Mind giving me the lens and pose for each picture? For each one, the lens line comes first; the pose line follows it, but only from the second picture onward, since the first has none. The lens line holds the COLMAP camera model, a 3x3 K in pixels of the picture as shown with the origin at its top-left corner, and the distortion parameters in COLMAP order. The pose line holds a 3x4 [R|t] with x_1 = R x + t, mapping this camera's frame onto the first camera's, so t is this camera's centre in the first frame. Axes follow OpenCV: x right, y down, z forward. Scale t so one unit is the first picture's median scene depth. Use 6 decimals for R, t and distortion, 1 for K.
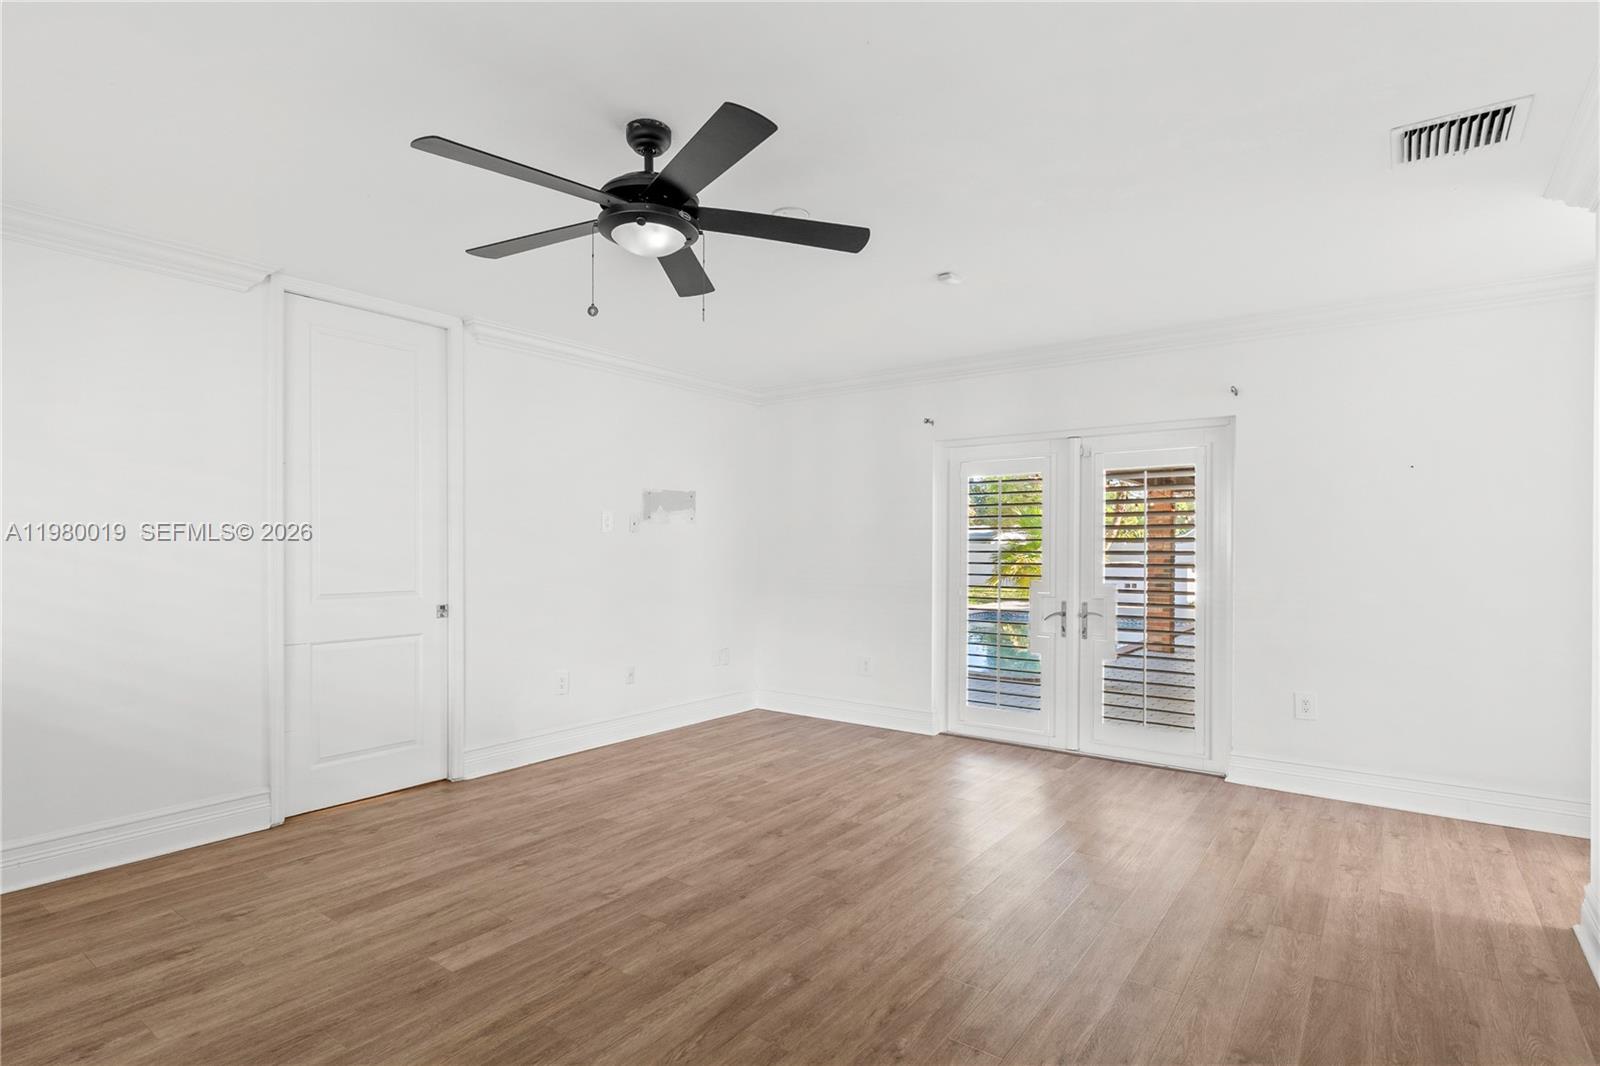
lens RADIAL K [[768.0, 0, 797.1], [0, 768.0, 537.9], [0, 0, 1]] dist [0.001335, -0.000082]
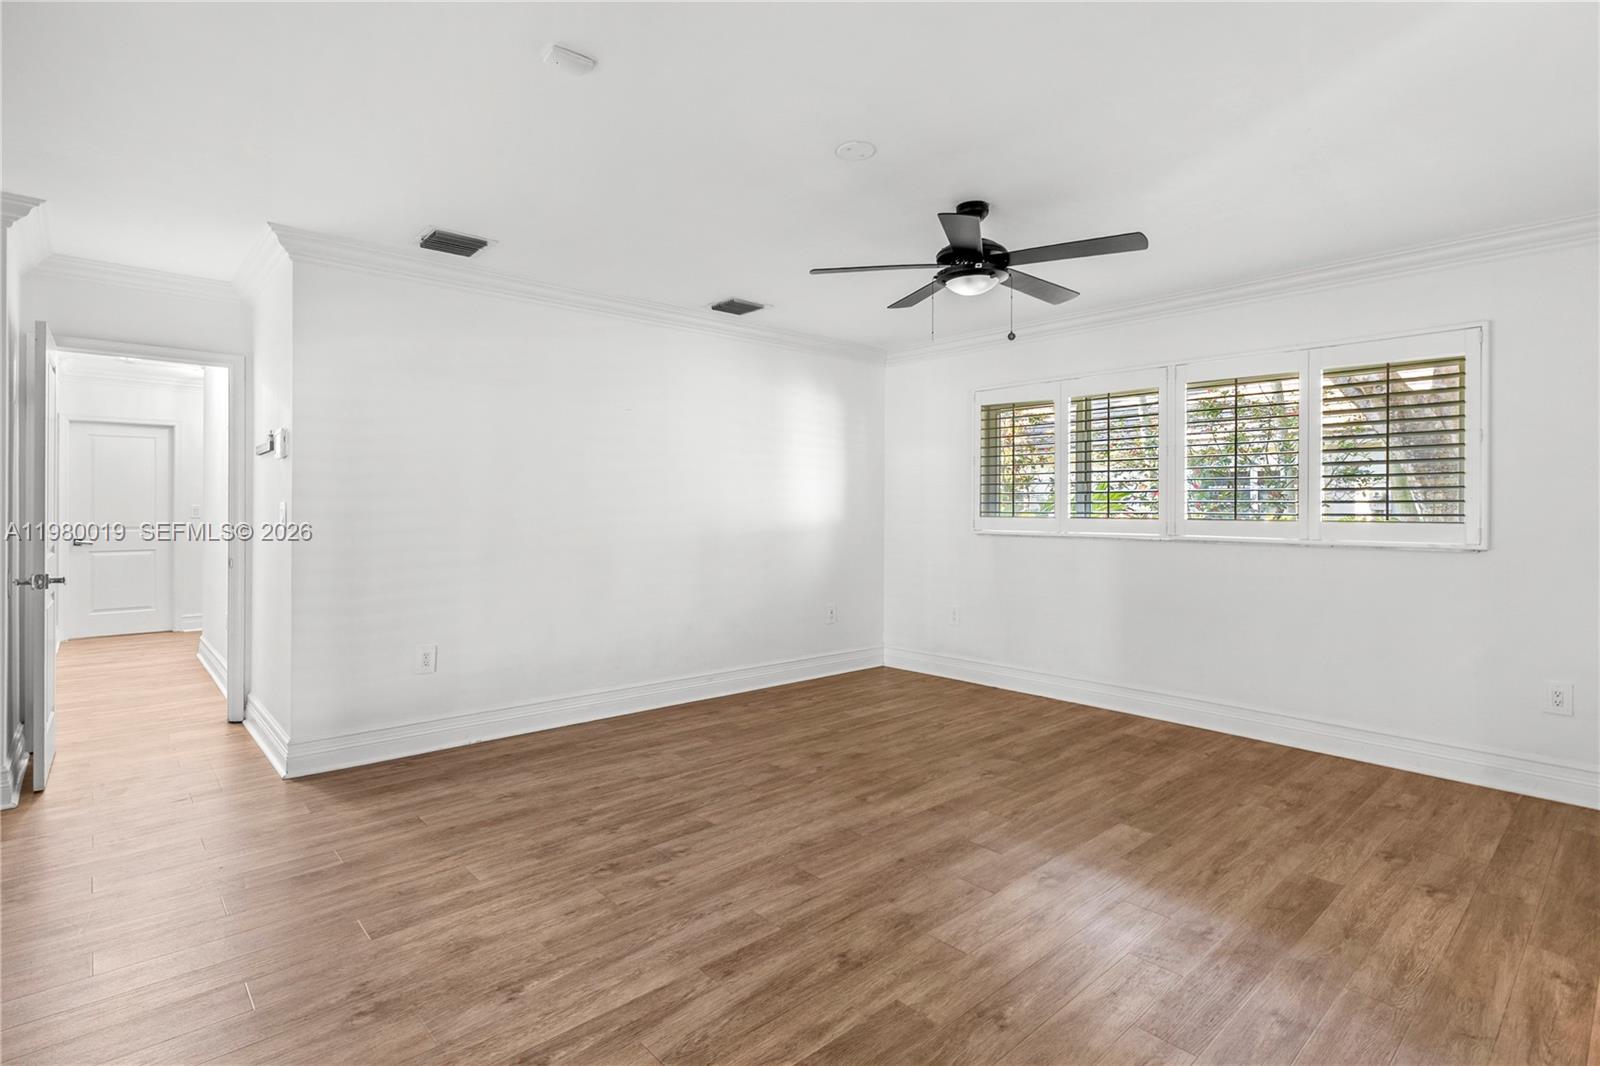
lens RADIAL K [[768.0, 0, 799.7], [0, 768.0, 524.3], [0, 0, 1]] dist [0.001335, -0.000082]
pose [[-0.980570, -0.011913, 0.195807, -0.139277], [-0.010990, 0.999923, 0.005799, 0.039590], [-0.195861, 0.003534, -0.980625, 2.122691]]
